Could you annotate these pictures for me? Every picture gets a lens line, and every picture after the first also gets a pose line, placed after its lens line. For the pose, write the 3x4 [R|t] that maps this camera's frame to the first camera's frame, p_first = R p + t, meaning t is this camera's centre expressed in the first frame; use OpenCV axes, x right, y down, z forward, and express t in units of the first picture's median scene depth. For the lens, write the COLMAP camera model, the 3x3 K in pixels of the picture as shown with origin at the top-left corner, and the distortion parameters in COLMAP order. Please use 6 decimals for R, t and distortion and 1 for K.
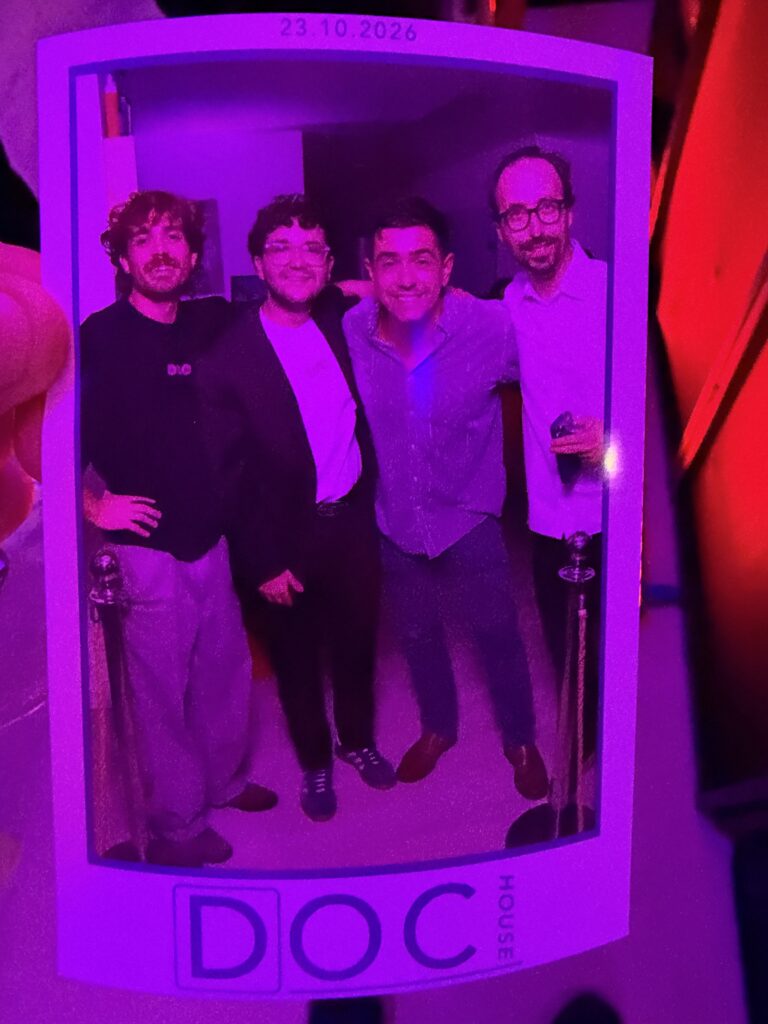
lens RADIAL K [[498.4, 0, 385.8], [0, 498.4, 510.5], [0, 0, 1]] dist [-0.001168, 0.000860]
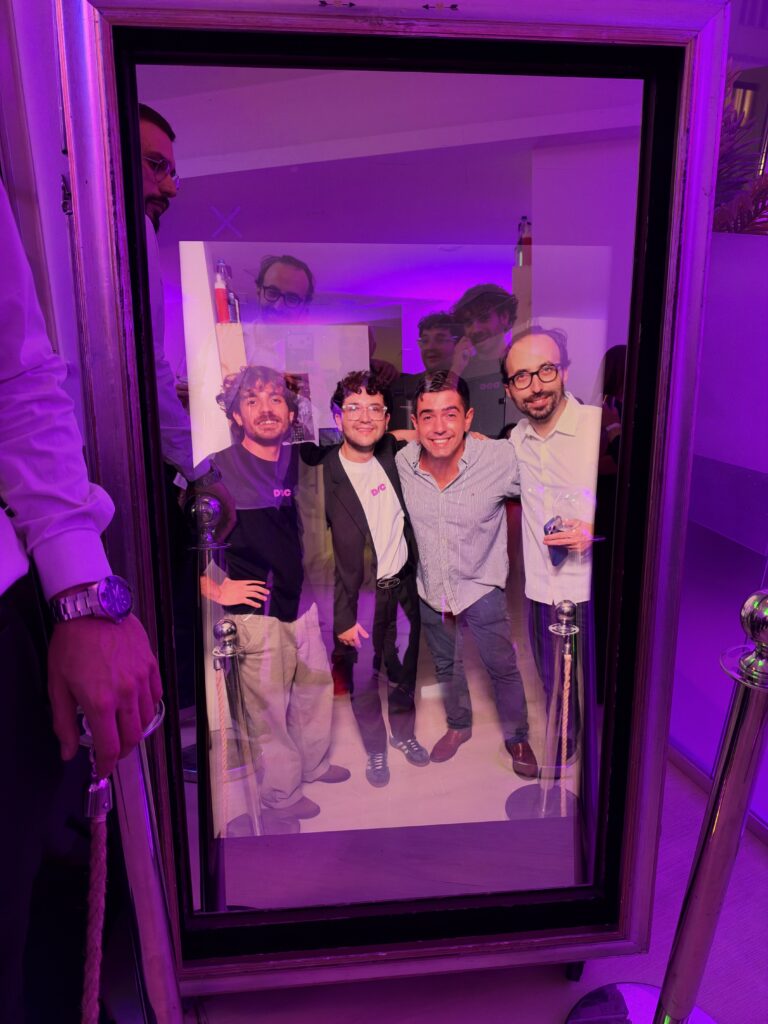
lens RADIAL K [[725.9, 0, 384.8], [0, 725.9, 512.3], [0, 0, 1]] dist [-0.002927, -0.000665]
pose [[0.993366, -0.020821, -0.113095, 0.119137], [-0.004907, 0.974901, -0.222585, 0.247574], [0.114891, 0.221663, 0.968331, -1.024812]]
